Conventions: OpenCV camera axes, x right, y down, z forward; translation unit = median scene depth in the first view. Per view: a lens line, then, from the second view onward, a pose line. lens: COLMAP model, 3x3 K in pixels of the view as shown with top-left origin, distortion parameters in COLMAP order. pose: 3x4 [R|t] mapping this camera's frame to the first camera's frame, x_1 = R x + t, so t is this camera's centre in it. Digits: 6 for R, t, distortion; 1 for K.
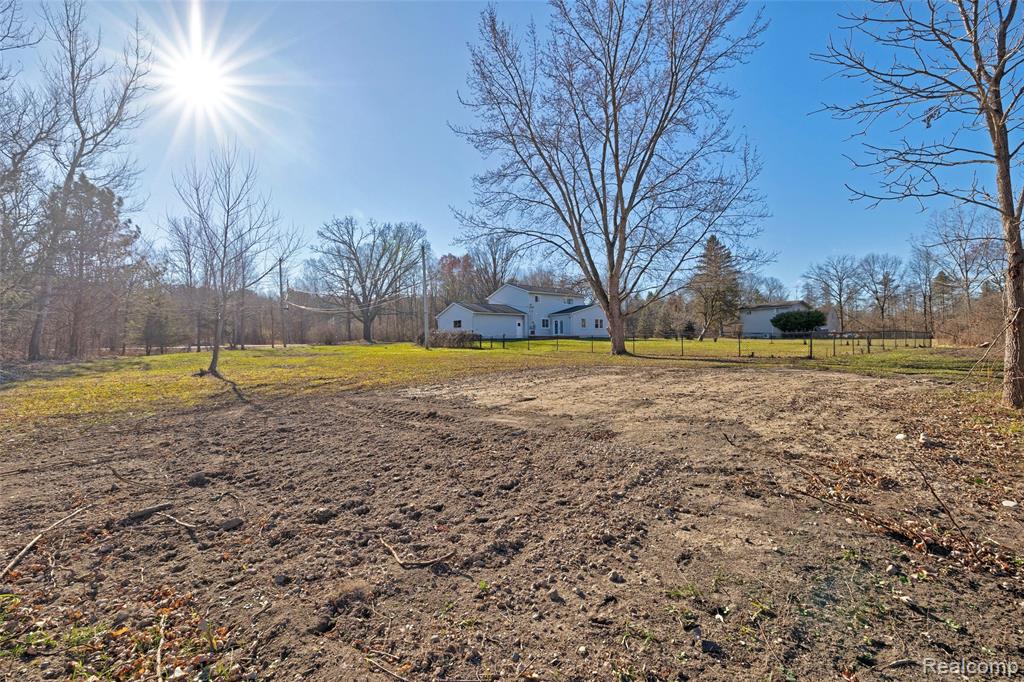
lens RADIAL K [[447.9, 0, 512.0], [0, 447.9, 341.0], [0, 0, 1]] dist [0.000905, 0.000050]
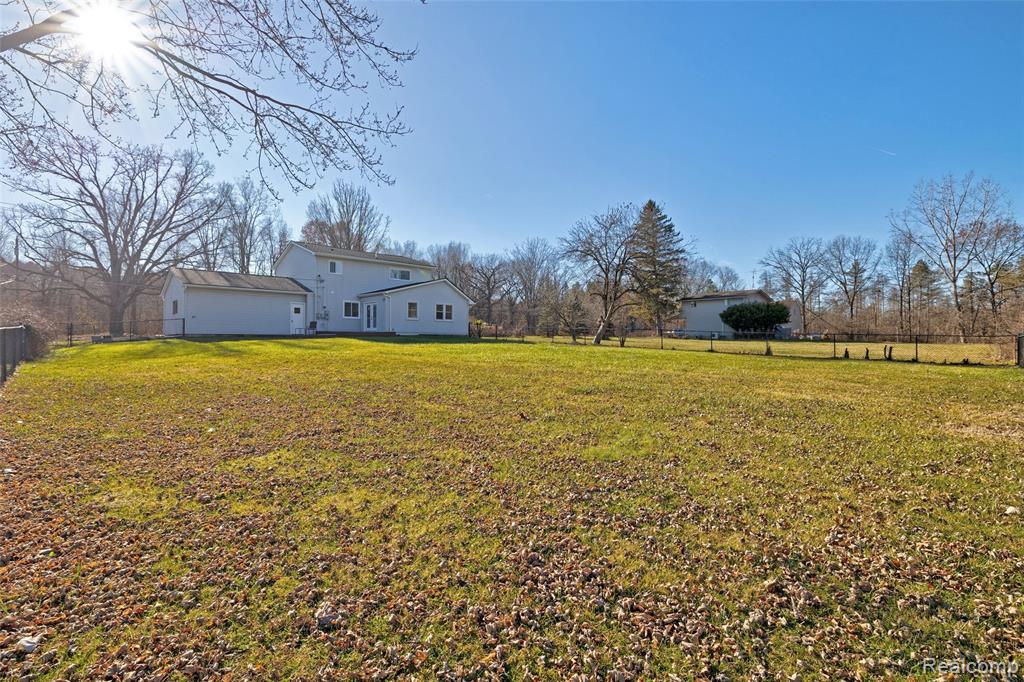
lens RADIAL K [[481.9, 0, 512.0], [0, 481.9, 341.0], [0, 0, 1]] dist [-0.000620, 0.000027]
pose [[0.994403, 0.015103, 0.104567, 0.131689], [-0.016316, 0.999809, 0.010753, -0.004945], [-0.104384, -0.012399, 0.994460, 0.208715]]
